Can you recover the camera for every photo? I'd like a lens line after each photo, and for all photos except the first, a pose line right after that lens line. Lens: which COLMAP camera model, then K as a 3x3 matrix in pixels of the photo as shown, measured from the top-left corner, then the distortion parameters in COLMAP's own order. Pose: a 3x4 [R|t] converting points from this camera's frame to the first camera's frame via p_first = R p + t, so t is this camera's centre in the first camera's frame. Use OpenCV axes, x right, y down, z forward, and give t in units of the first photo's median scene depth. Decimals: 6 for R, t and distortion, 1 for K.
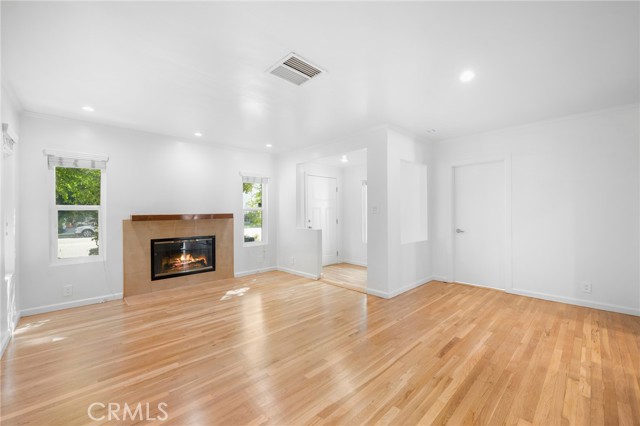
lens RADIAL K [[264.0, 0, 319.4], [0, 264.0, 211.8], [0, 0, 1]] dist [0.000352, -0.000207]
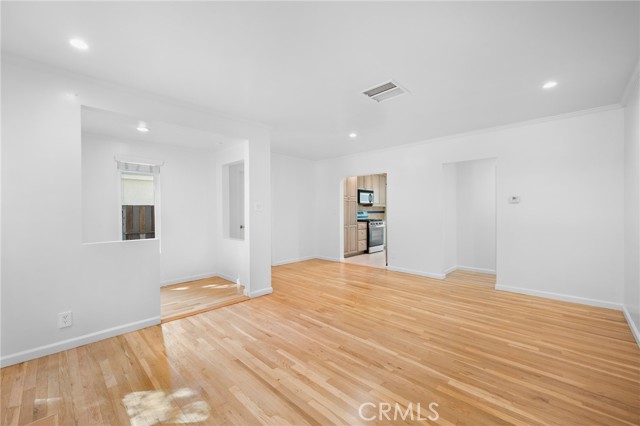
lens RADIAL K [[264.0, 0, 323.3], [0, 264.0, 212.1], [0, 0, 1]] dist [0.000352, -0.000207]
pose [[-0.051715, 0.002270, 0.998659, -0.751121], [0.003142, 0.999993, -0.002110, 0.010308], [-0.998657, 0.003029, -0.051721, 0.791289]]
